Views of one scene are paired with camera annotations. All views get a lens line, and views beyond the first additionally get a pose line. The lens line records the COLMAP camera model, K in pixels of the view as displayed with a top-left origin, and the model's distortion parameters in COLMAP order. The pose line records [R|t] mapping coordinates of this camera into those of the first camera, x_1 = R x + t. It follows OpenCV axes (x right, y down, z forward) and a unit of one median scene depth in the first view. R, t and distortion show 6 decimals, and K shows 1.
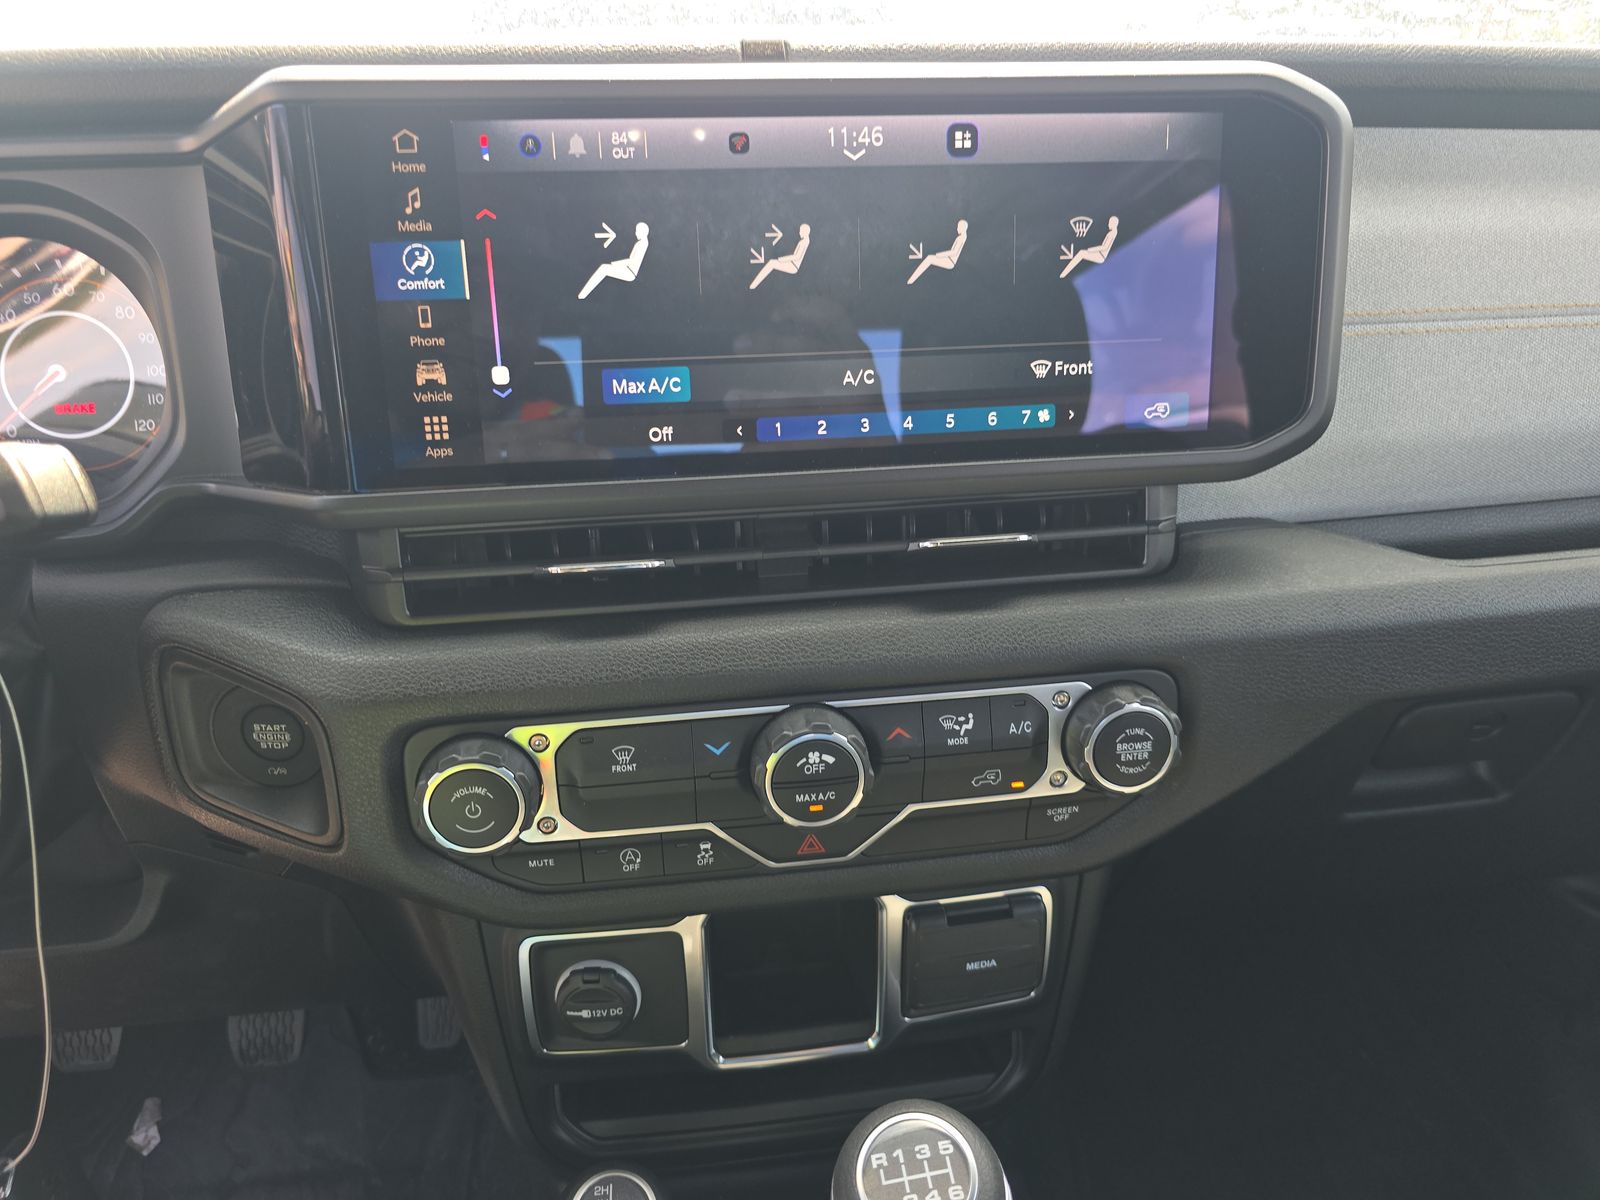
lens RADIAL K [[1099.9, 0, 799.7], [0, 1099.9, 591.7], [0, 0, 1]] dist [0.036121, -0.023380]
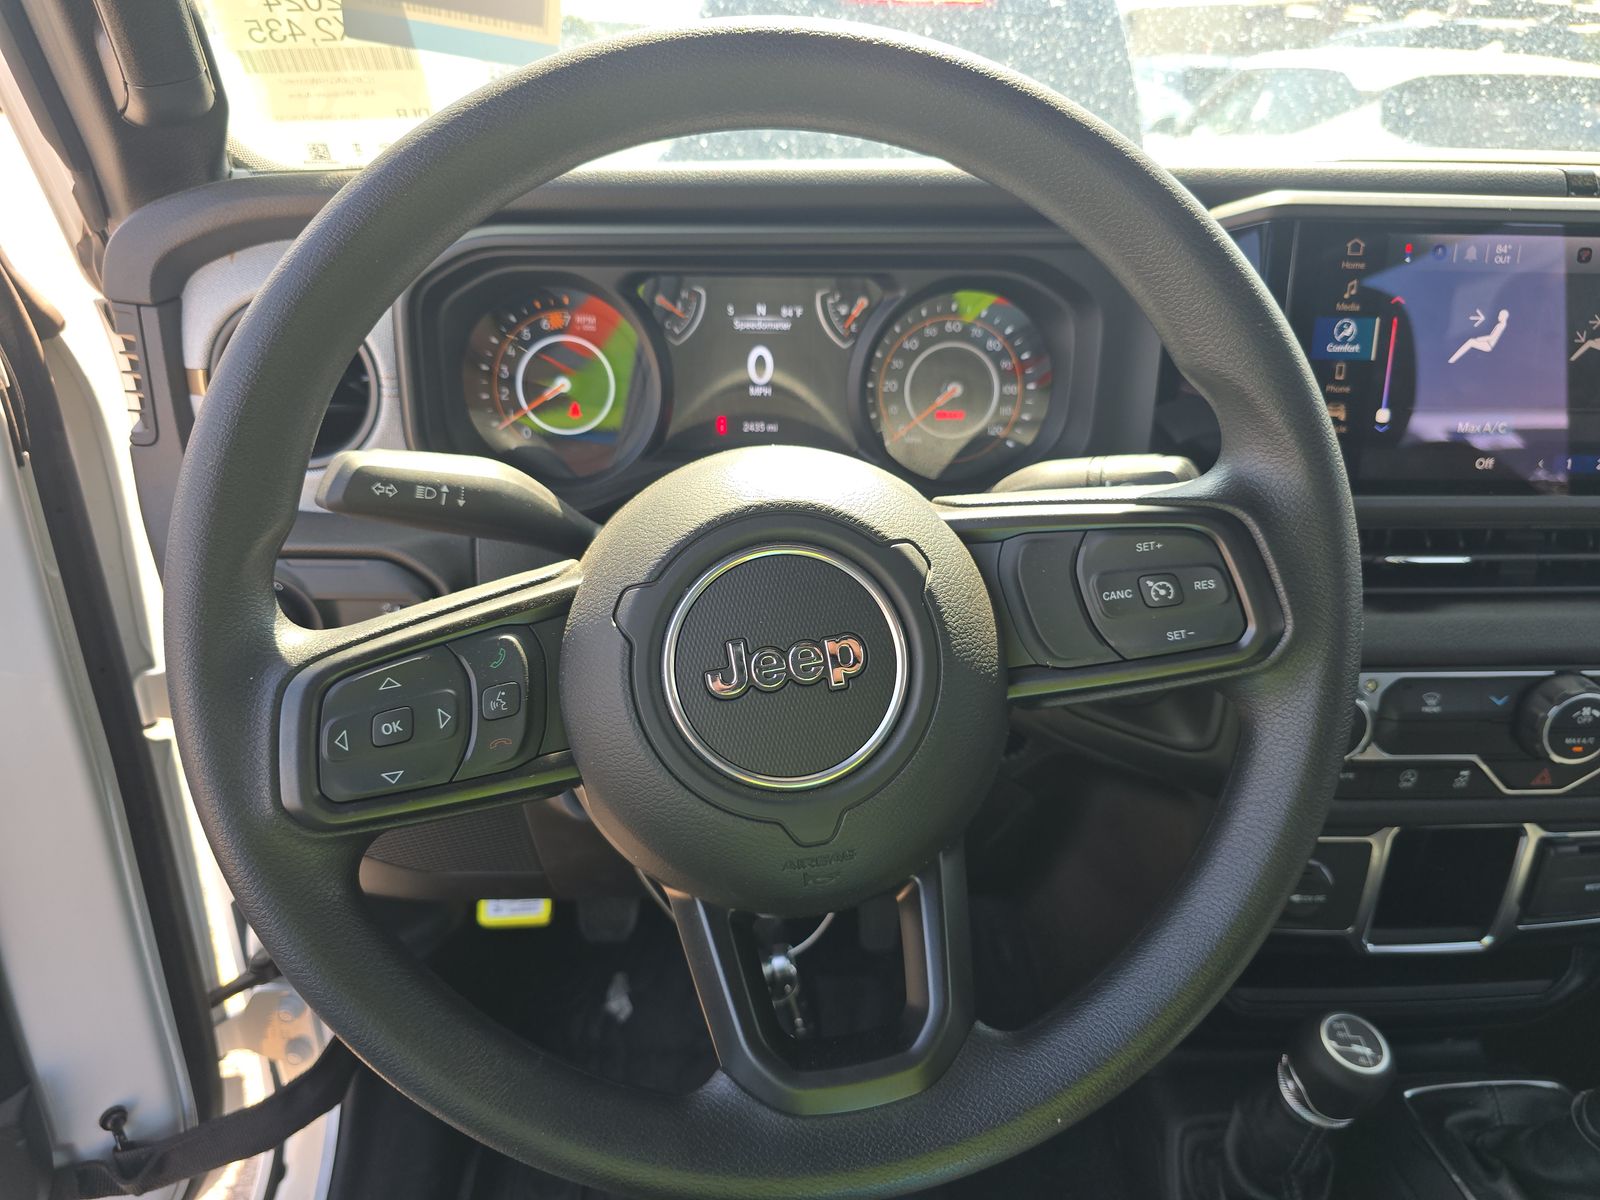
lens RADIAL K [[1099.9, 0, 795.7], [0, 1099.9, 586.3], [0, 0, 1]] dist [0.036121, -0.023380]
pose [[0.997531, 0.062452, -0.032130, -0.902579], [-0.062052, 0.997984, 0.013310, 0.039726], [0.032897, -0.011284, 0.999395, -0.383588]]
